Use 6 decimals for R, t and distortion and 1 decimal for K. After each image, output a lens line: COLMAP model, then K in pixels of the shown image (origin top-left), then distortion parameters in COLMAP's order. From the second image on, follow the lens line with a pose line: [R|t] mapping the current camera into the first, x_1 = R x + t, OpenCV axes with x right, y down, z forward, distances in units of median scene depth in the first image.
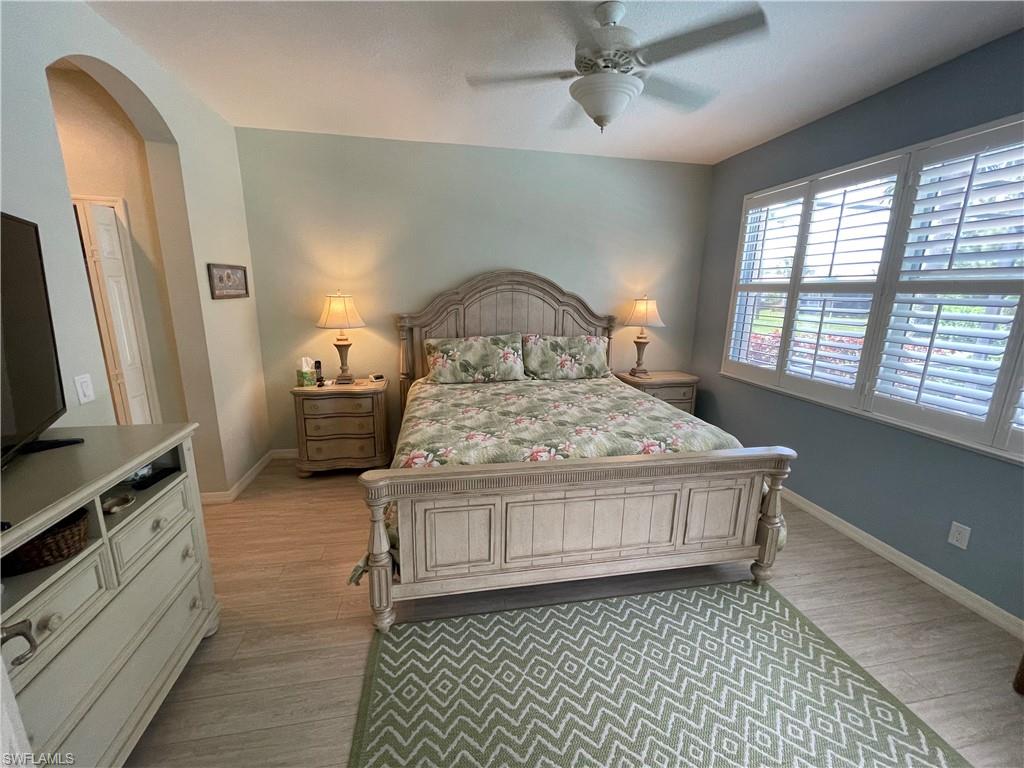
lens RADIAL K [[413.3, 0, 512.0], [0, 413.3, 384.0], [0, 0, 1]] dist [-0.001489, -0.000231]
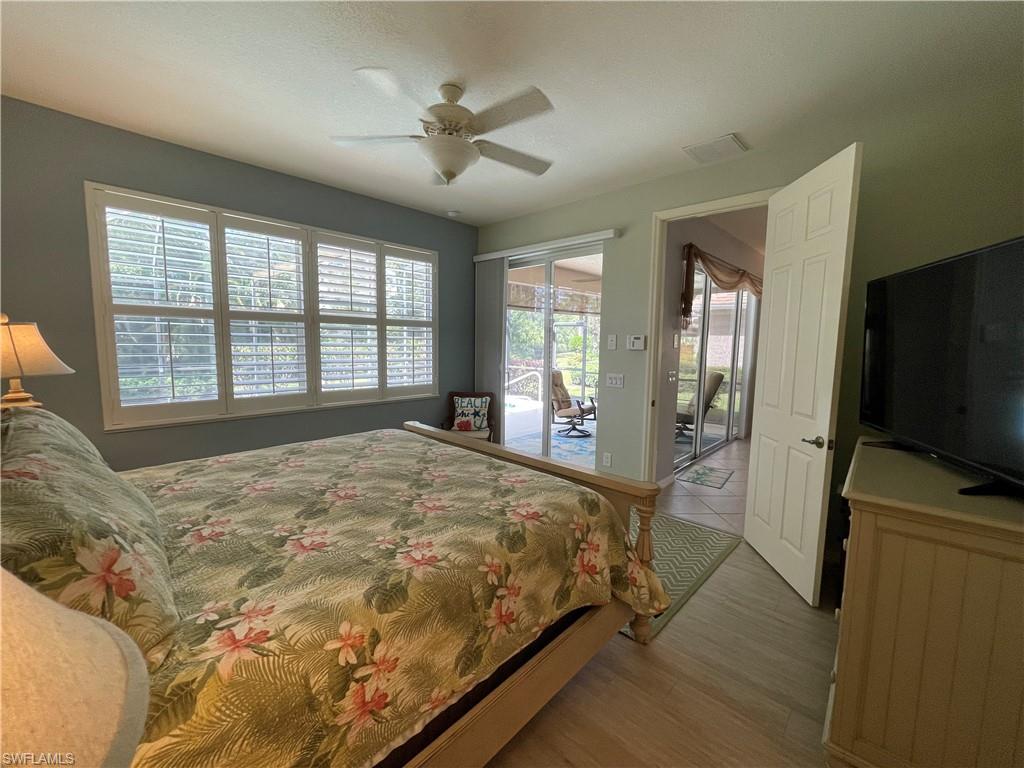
lens RADIAL K [[413.3, 0, 512.0], [0, 413.3, 384.0], [0, 0, 1]] dist [-0.001489, -0.000231]
pose [[-0.583802, -0.111913, 0.804146, -0.498391], [0.153843, 0.957262, 0.244911, -0.186377], [-0.797187, 0.266691, -0.541635, 0.919570]]
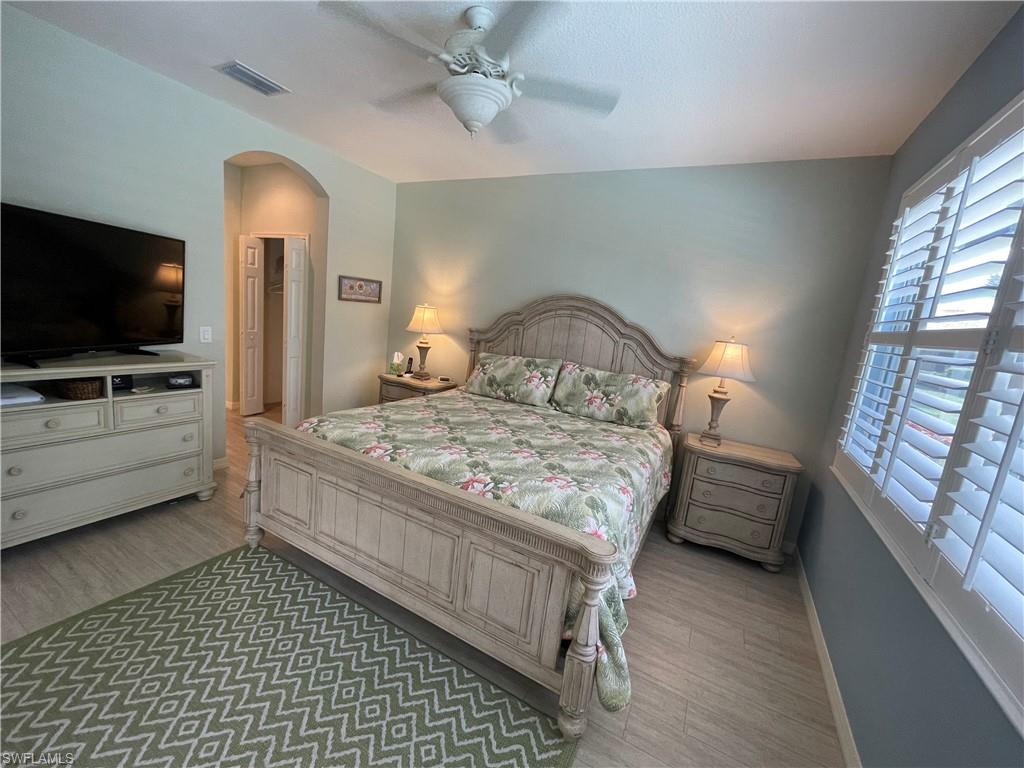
lens RADIAL K [[413.3, 0, 512.0], [0, 413.3, 384.0], [0, 0, 1]] dist [-0.001489, -0.000231]
pose [[0.774159, 0.175666, -0.608128, 0.549976], [-0.233265, 0.972280, -0.016095, -0.030819], [0.588443, 0.154315, 0.793676, 0.210877]]
